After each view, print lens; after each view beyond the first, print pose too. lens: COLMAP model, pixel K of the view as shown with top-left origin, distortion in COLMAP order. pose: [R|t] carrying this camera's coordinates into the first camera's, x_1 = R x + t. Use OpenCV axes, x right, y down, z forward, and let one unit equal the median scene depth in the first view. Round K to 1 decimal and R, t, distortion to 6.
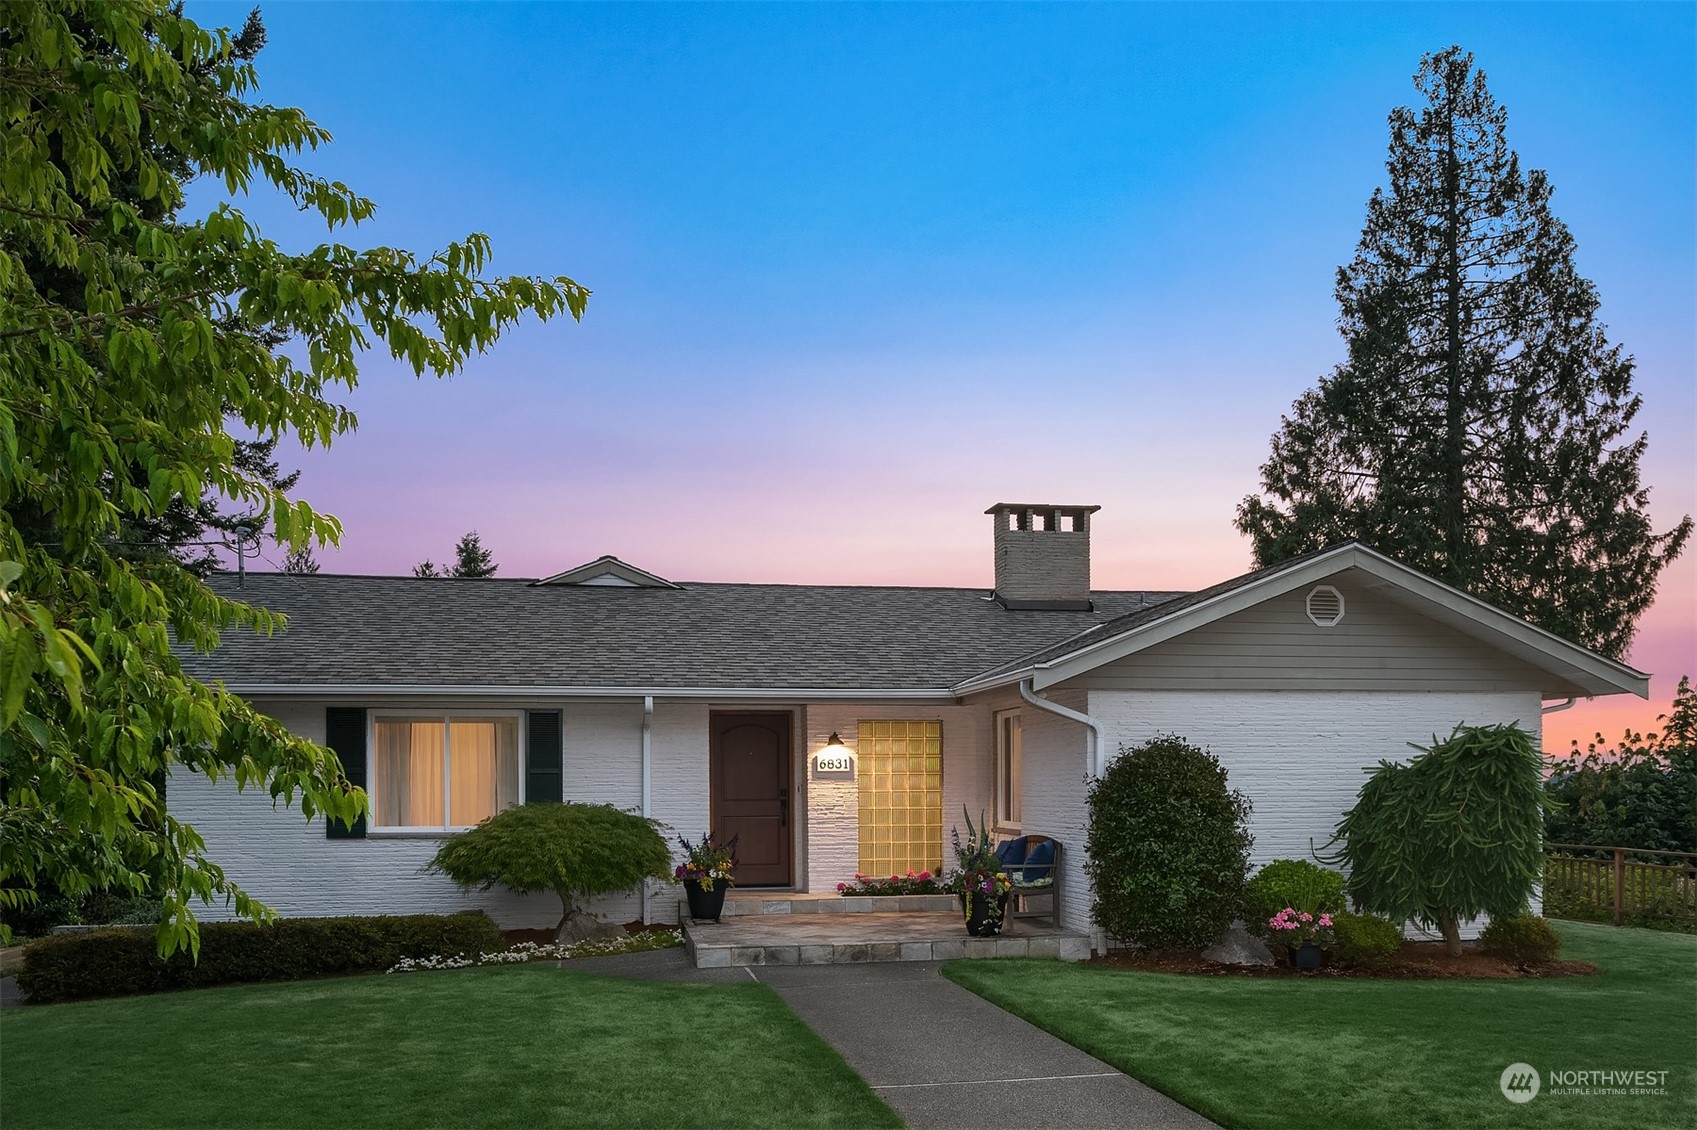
lens RADIAL K [[1388.3, 0, 850.7], [0, 1388.3, 779.9], [0, 0, 1]] dist [-0.012609, -0.002754]
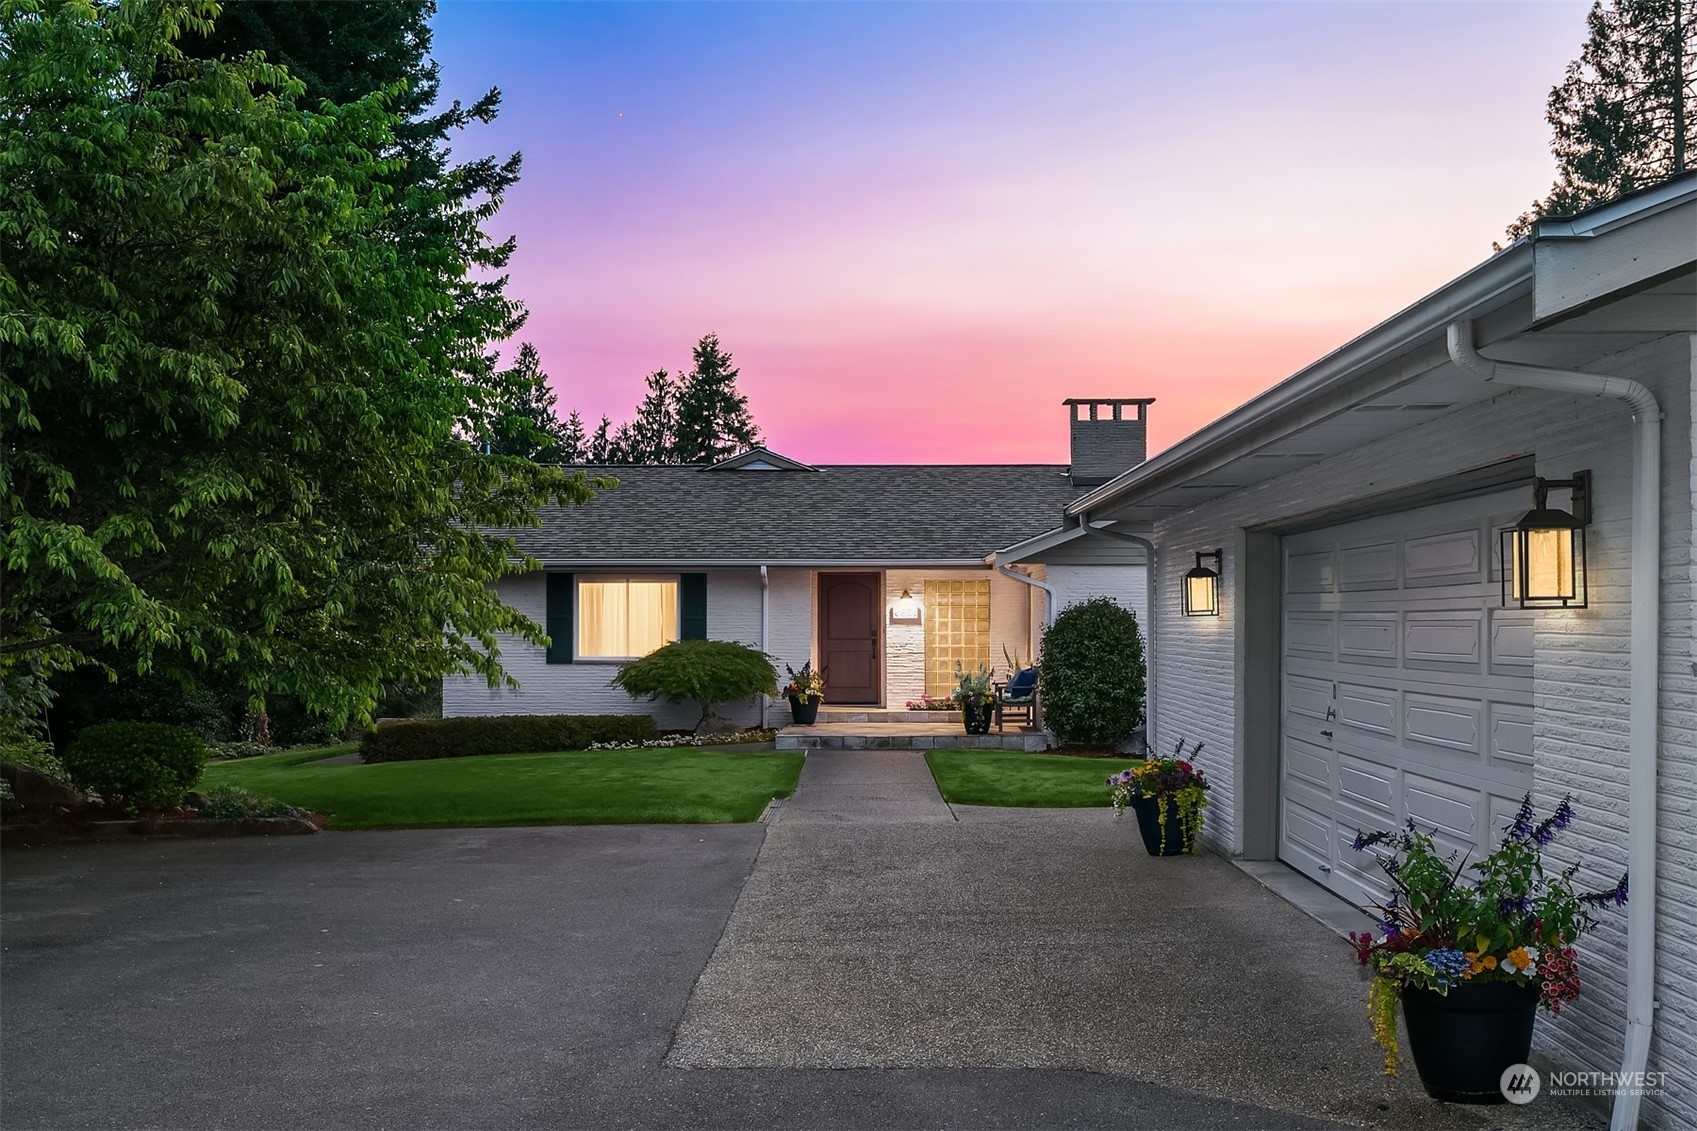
lens RADIAL K [[1772.9, 0, 853.5], [0, 1772.9, 605.3], [0, 0, 1]] dist [-0.015951, -0.018292]
pose [[0.981076, 0.003300, -0.193597, 0.274747], [-0.003958, 0.999988, -0.003011, -0.013585], [0.193585, 0.003720, 0.981076, -0.703537]]
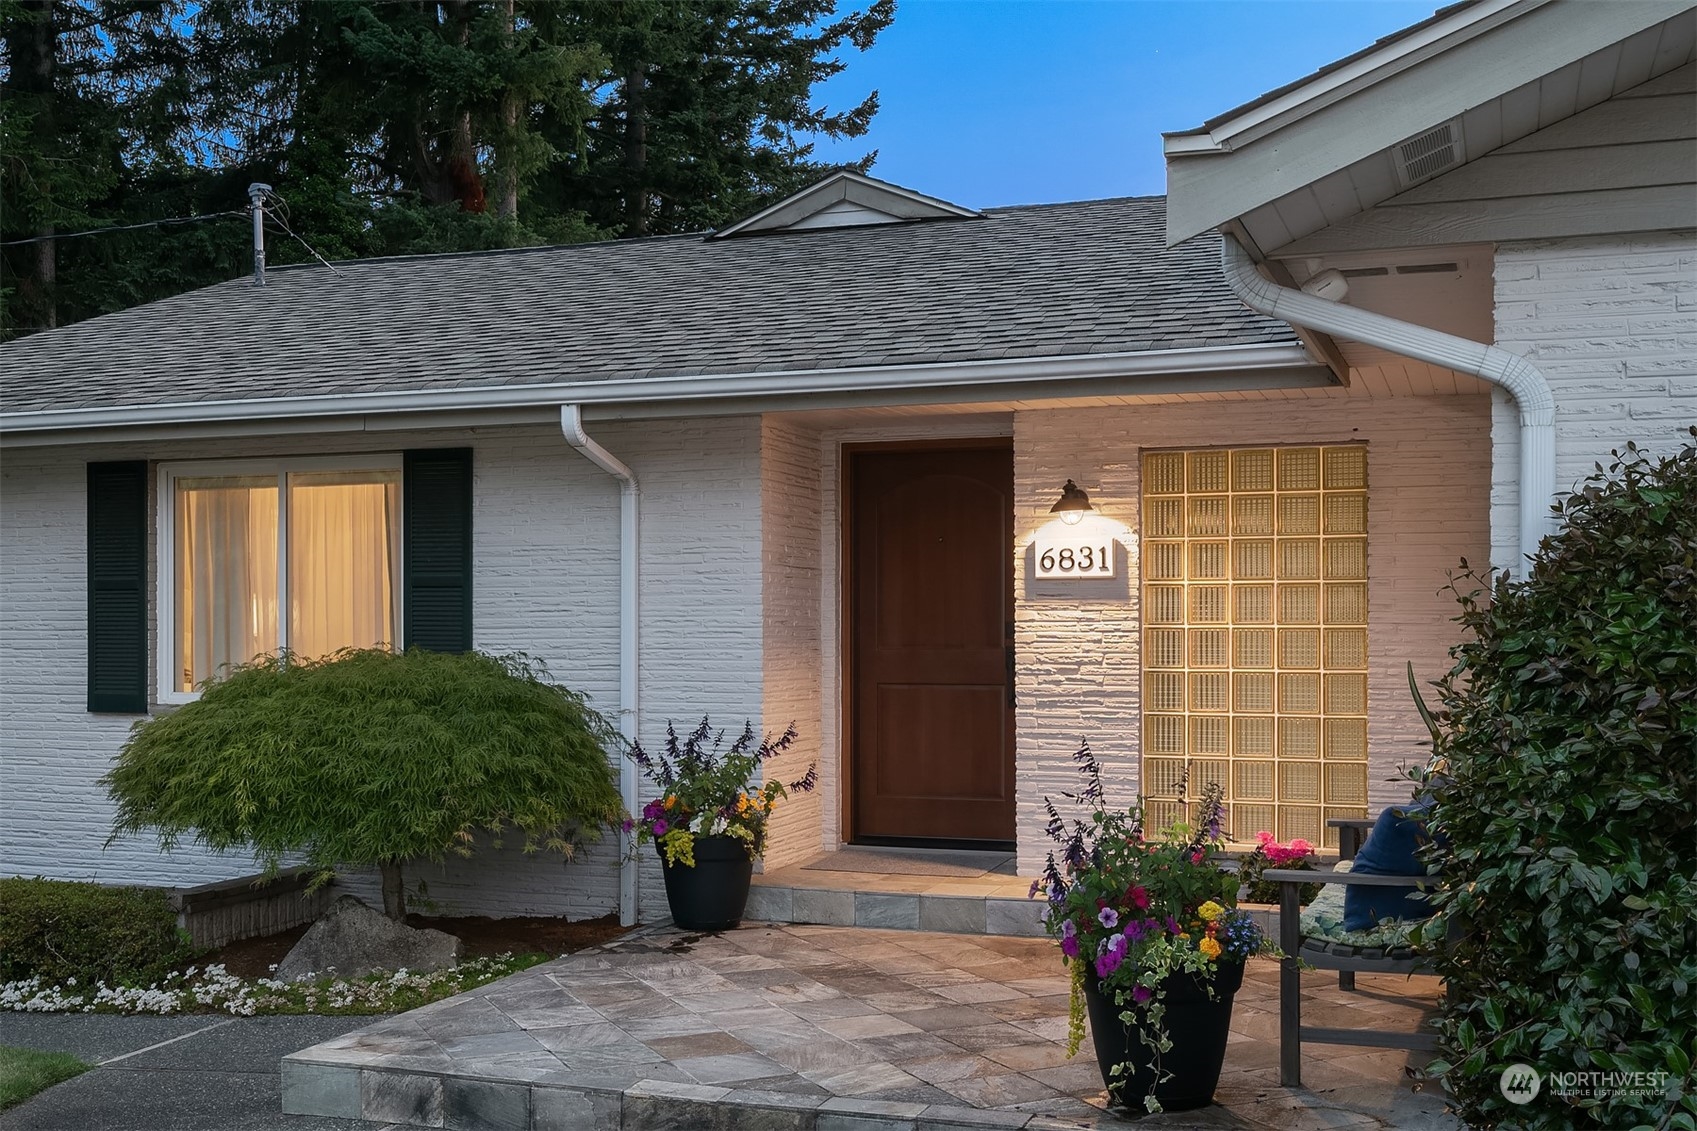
lens RADIAL K [[1772.9, 0, 853.5], [0, 1772.9, 605.3], [0, 0, 1]] dist [-0.015951, -0.018292]
pose [[0.860913, -0.002379, -0.508746, 0.197379], [-0.000096, 0.999988, -0.004838, 0.004473], [0.508752, 0.004214, 0.860903, 0.532515]]
